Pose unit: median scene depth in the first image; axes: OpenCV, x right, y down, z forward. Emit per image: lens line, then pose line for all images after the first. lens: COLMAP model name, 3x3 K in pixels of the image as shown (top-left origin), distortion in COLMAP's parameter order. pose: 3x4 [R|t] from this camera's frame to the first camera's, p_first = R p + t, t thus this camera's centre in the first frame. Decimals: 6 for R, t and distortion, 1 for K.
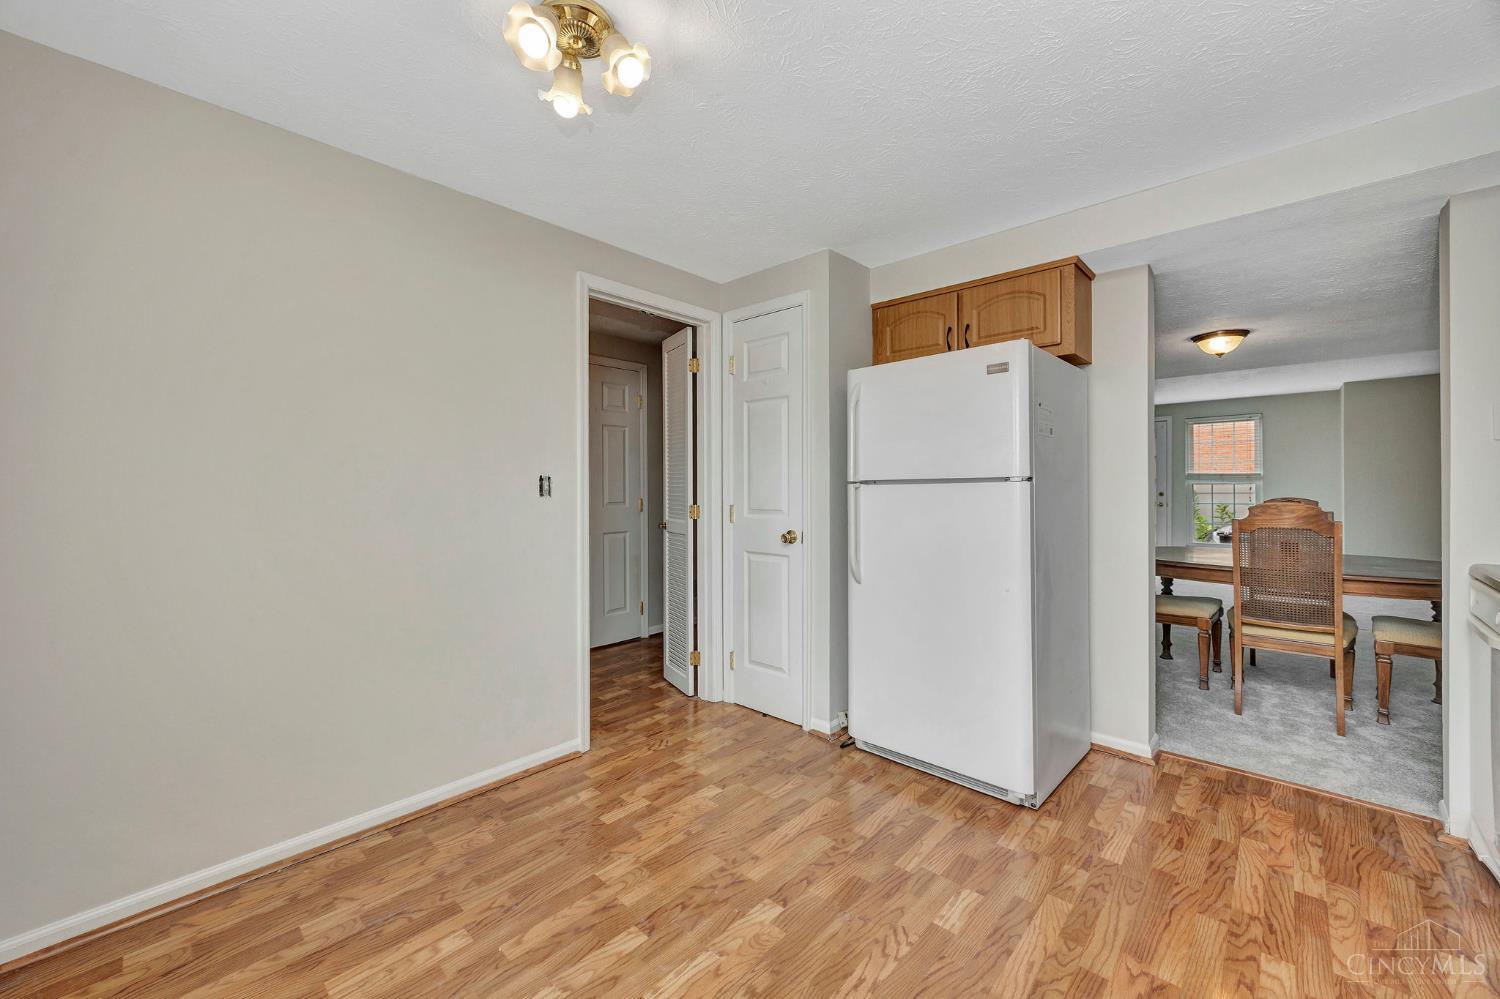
lens RADIAL K [[574.8, 0, 747.9], [0, 574.8, 486.6], [0, 0, 1]] dist [-0.001087, -0.000151]
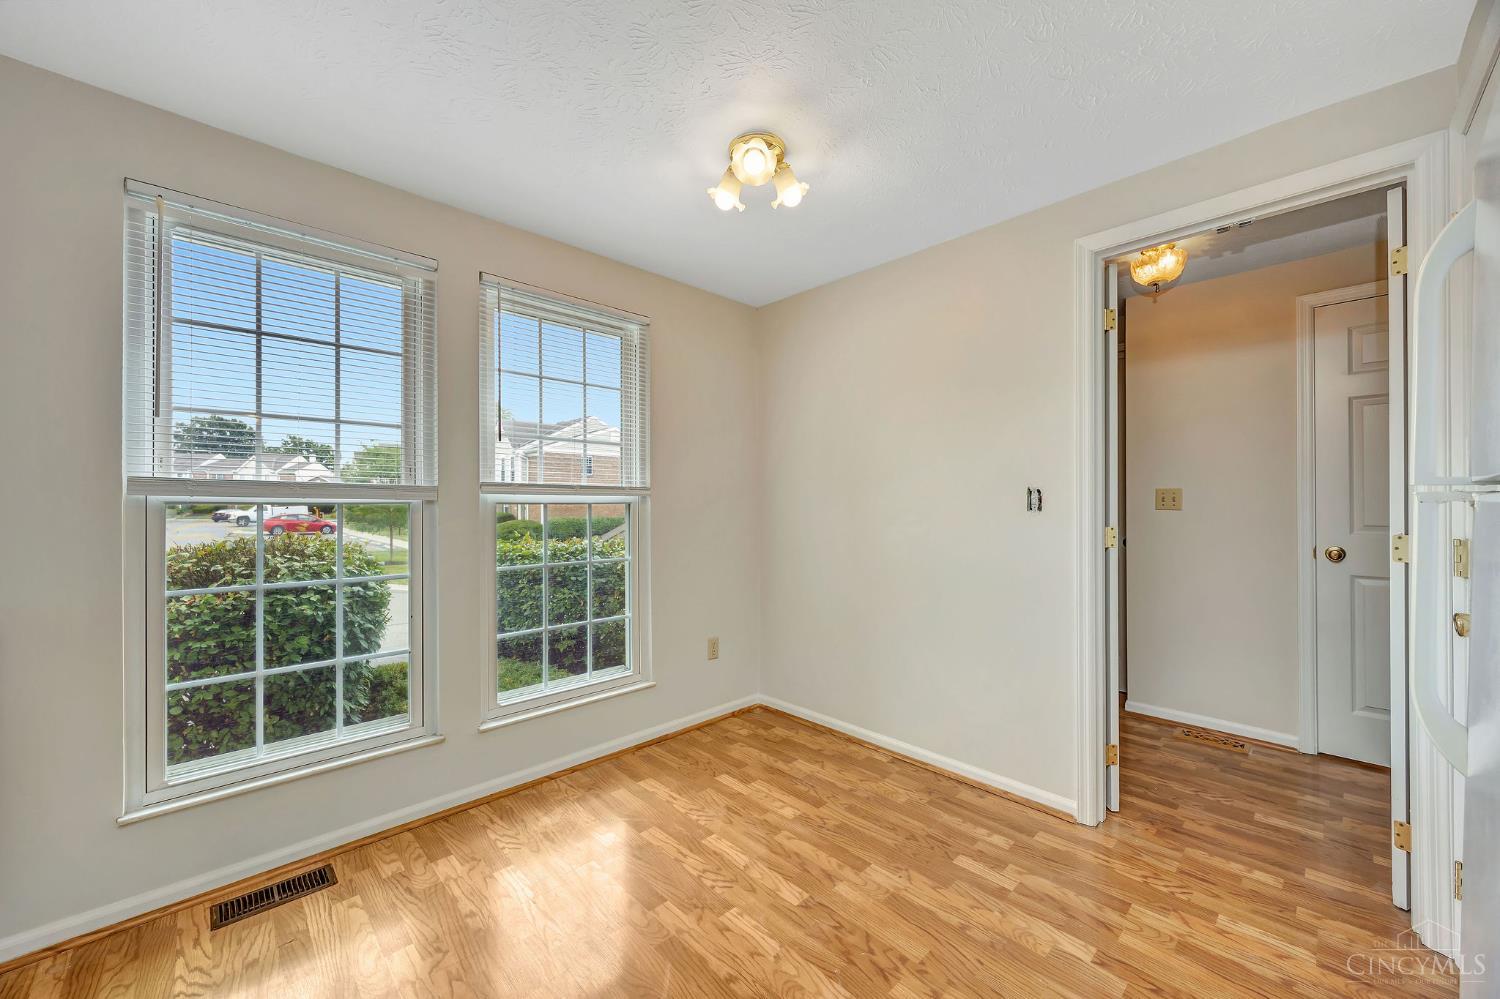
lens RADIAL K [[574.8, 0, 760.2], [0, 574.8, 503.6], [0, 0, 1]] dist [-0.001087, -0.000151]
pose [[-0.046462, 0.005682, -0.998904, 0.738921], [0.004959, 0.999973, 0.005457, -0.002218], [0.998908, -0.004700, -0.046489, 0.773874]]
